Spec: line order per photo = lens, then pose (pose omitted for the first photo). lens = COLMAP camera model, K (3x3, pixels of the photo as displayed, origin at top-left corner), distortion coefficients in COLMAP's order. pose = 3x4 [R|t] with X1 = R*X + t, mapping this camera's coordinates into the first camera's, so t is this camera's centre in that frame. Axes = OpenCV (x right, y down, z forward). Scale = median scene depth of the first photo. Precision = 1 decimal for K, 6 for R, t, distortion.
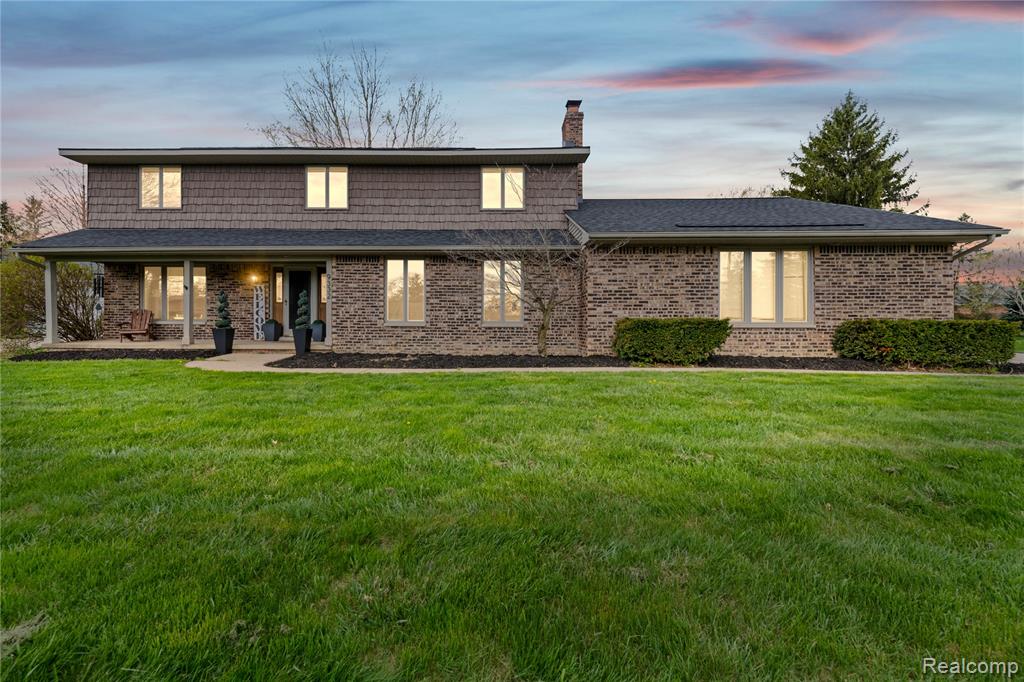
lens RADIAL K [[417.4, 0, 474.0], [0, 417.4, 318.1], [0, 0, 1]] dist [0.012246, -0.000505]
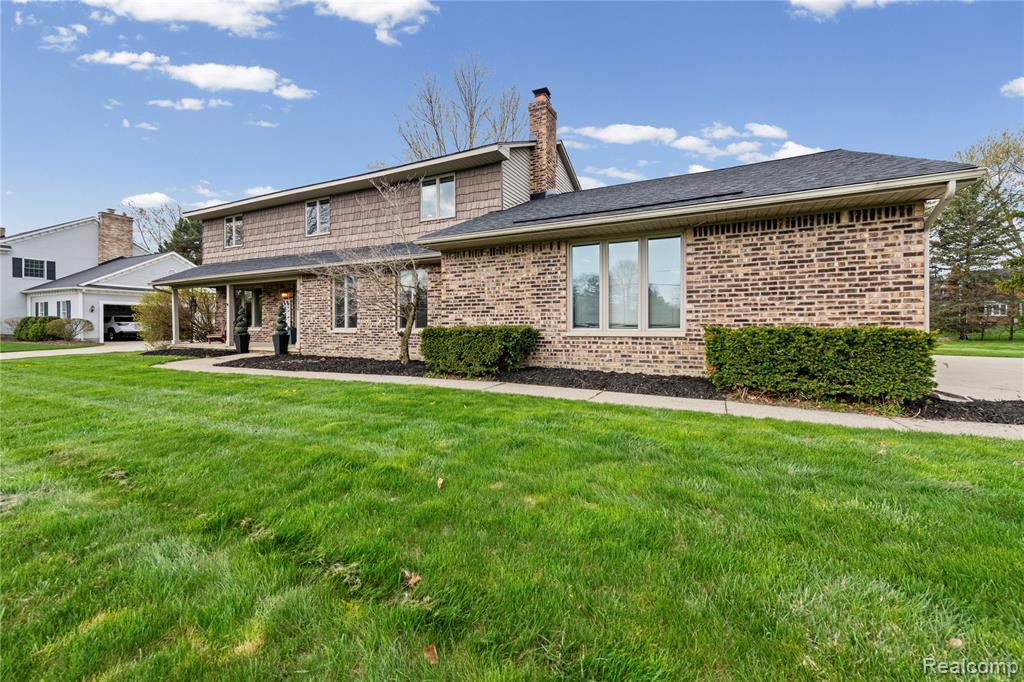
lens RADIAL K [[417.4, 0, 491.7], [0, 417.4, 320.3], [0, 0, 1]] dist [0.012246, -0.000505]
pose [[0.900592, -0.011241, -0.434520, 0.700357], [0.011053, 0.999935, -0.002960, -0.007049], [0.434524, -0.002137, 0.900658, 0.147461]]
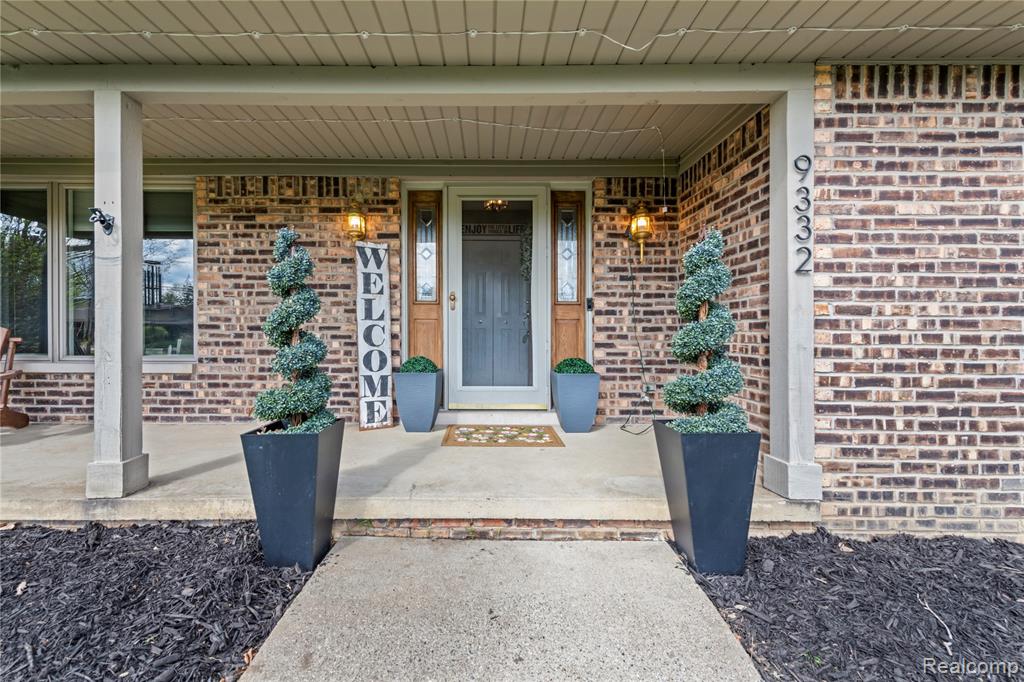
lens RADIAL K [[417.4, 0, 482.0], [0, 417.4, 329.9], [0, 0, 1]] dist [0.012246, -0.000505]
pose [[0.999260, -0.002653, 0.038381, -0.519946], [0.002541, 0.999992, 0.002950, -0.019978], [-0.038389, -0.002851, 0.999259, 0.808786]]
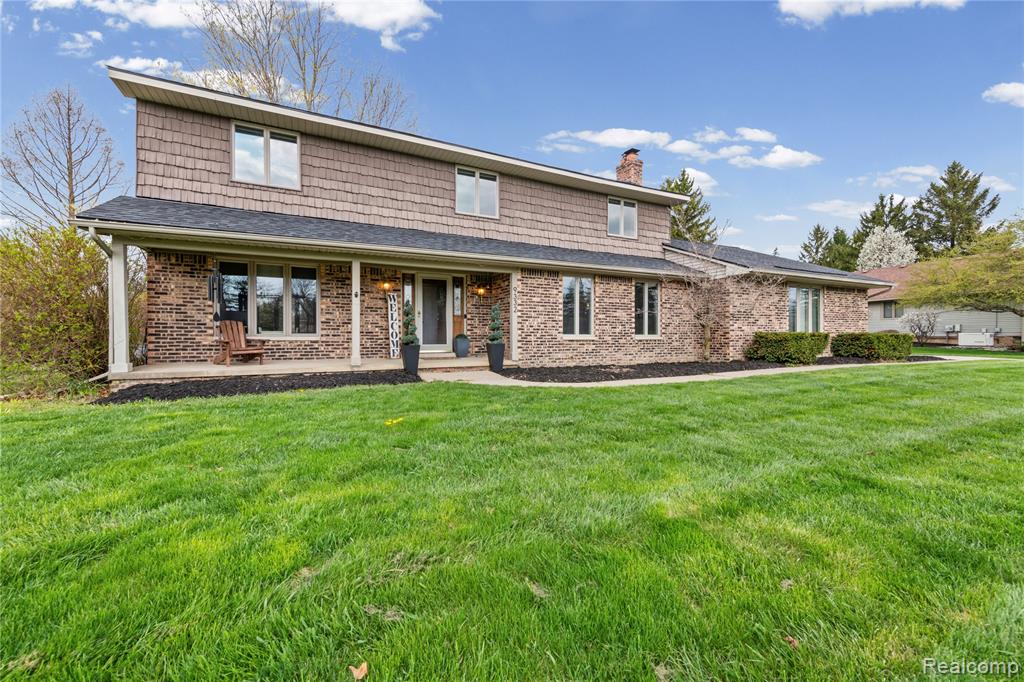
lens RADIAL K [[417.4, 0, 510.3], [0, 417.4, 333.9], [0, 0, 1]] dist [0.012246, -0.000505]
pose [[0.876889, -0.003459, 0.480681, -0.832235], [-0.000446, 0.999968, 0.008009, -0.004002], [-0.480693, -0.007238, 0.876859, 0.159664]]
